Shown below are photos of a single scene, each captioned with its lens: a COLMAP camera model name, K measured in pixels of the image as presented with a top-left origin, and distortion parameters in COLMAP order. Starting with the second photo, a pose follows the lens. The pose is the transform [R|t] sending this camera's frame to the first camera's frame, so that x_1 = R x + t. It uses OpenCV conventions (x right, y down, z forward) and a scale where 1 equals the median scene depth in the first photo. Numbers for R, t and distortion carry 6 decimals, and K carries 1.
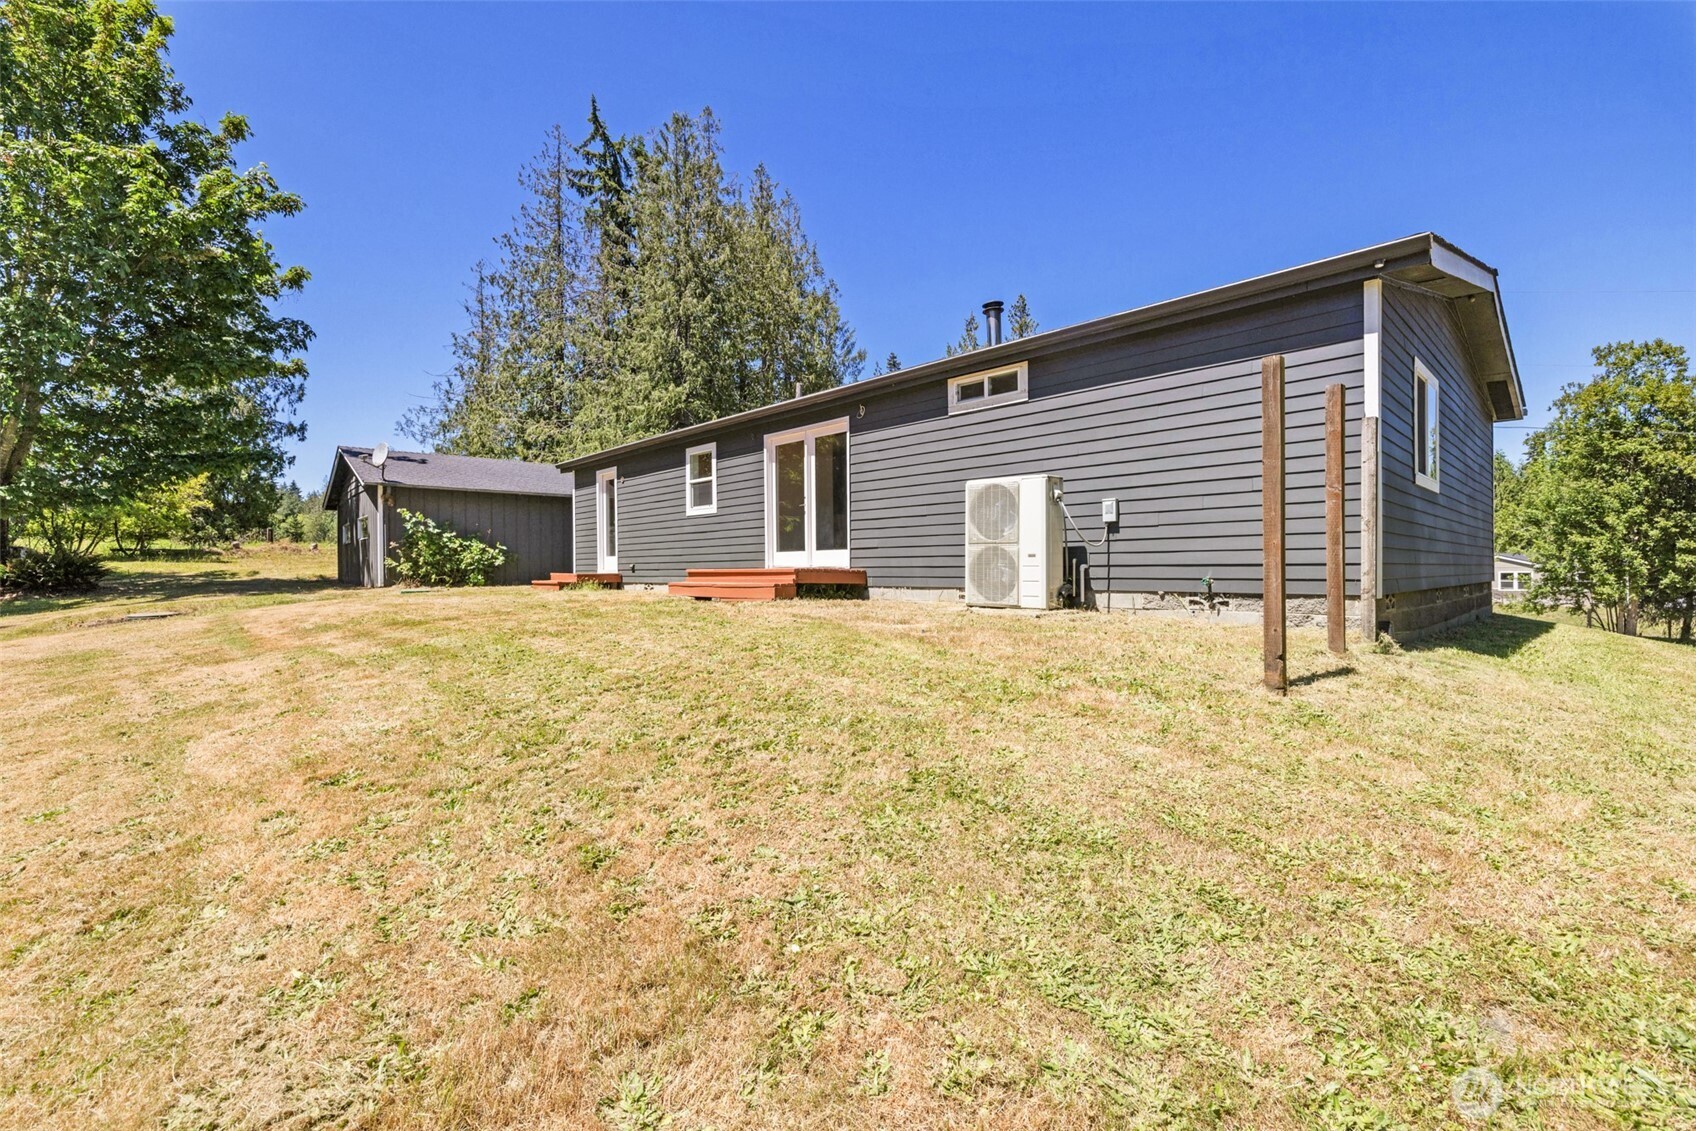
lens RADIAL K [[725.4, 0, 843.5], [0, 725.4, 574.8], [0, 0, 1]] dist [0.003211, 0.000350]
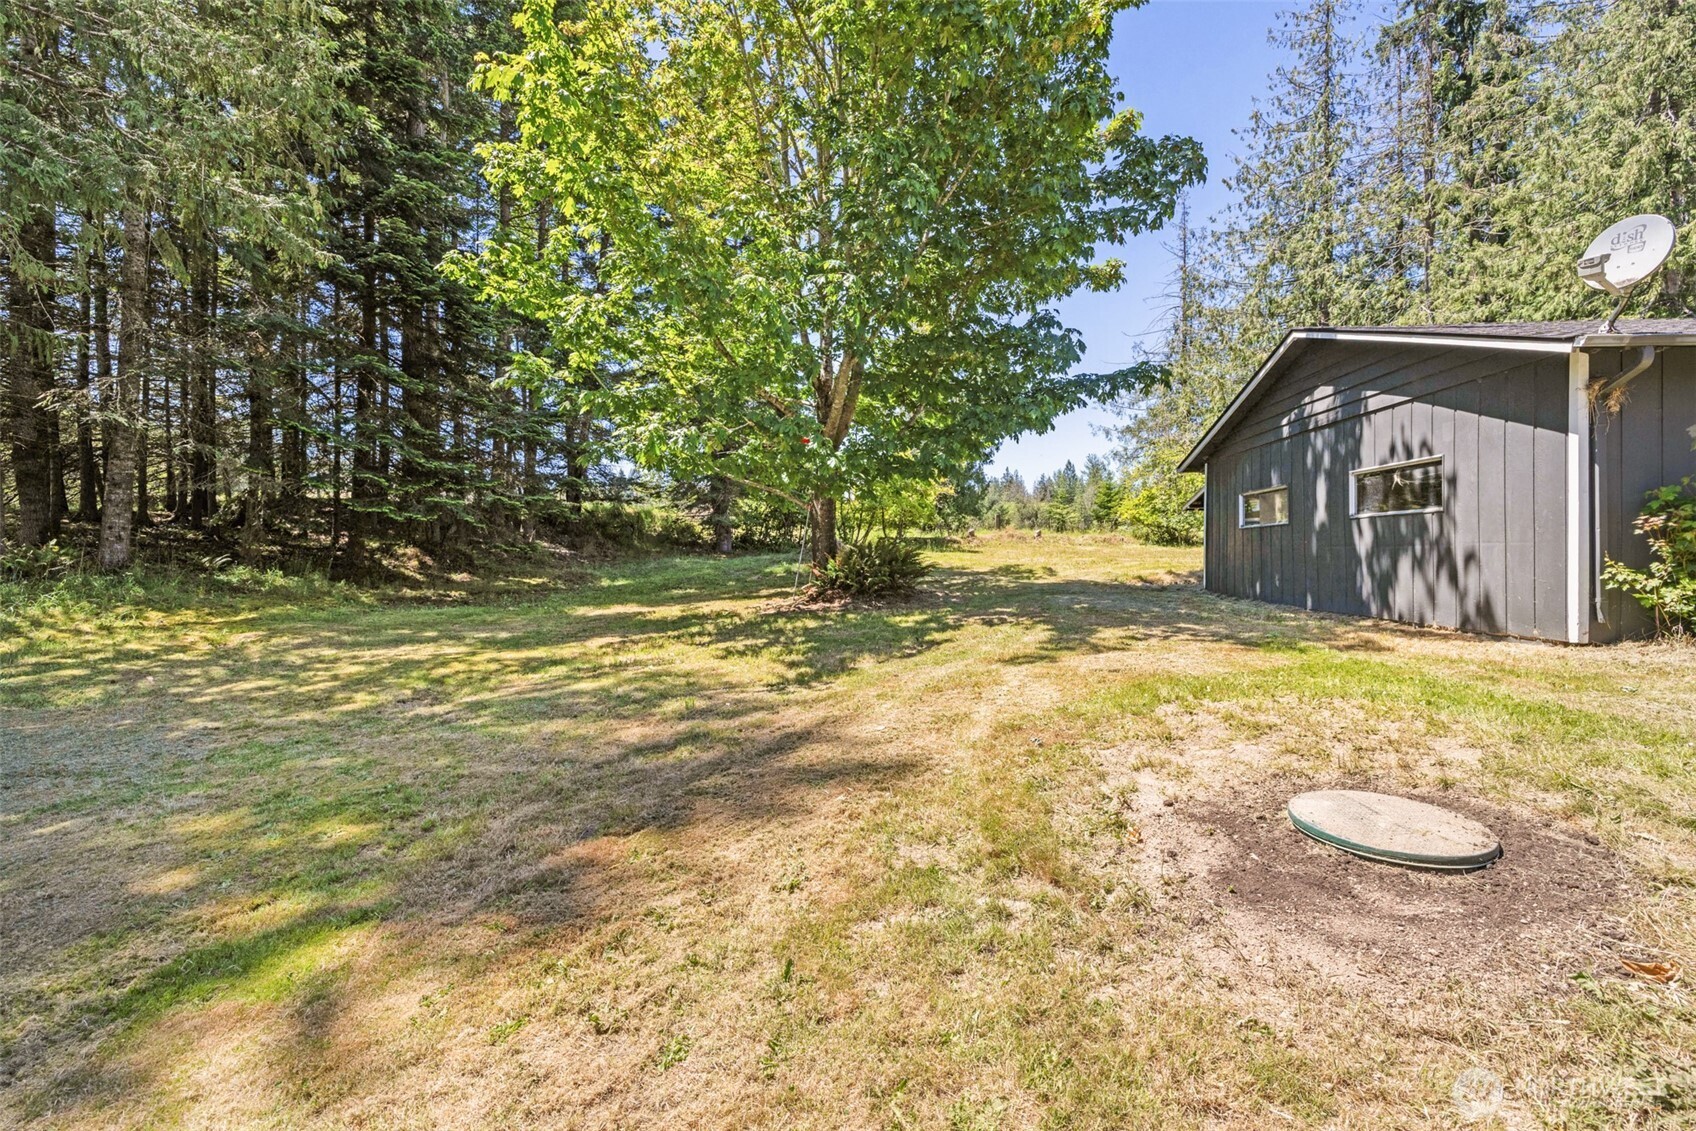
lens RADIAL K [[725.4, 0, 849.2], [0, 725.4, 556.2], [0, 0, 1]] dist [0.003211, 0.000350]
pose [[0.710761, 0.012602, -0.703321, -0.324640], [-0.017182, 0.999852, 0.000552, -0.009877], [0.703224, 0.011693, 0.710872, 0.254984]]
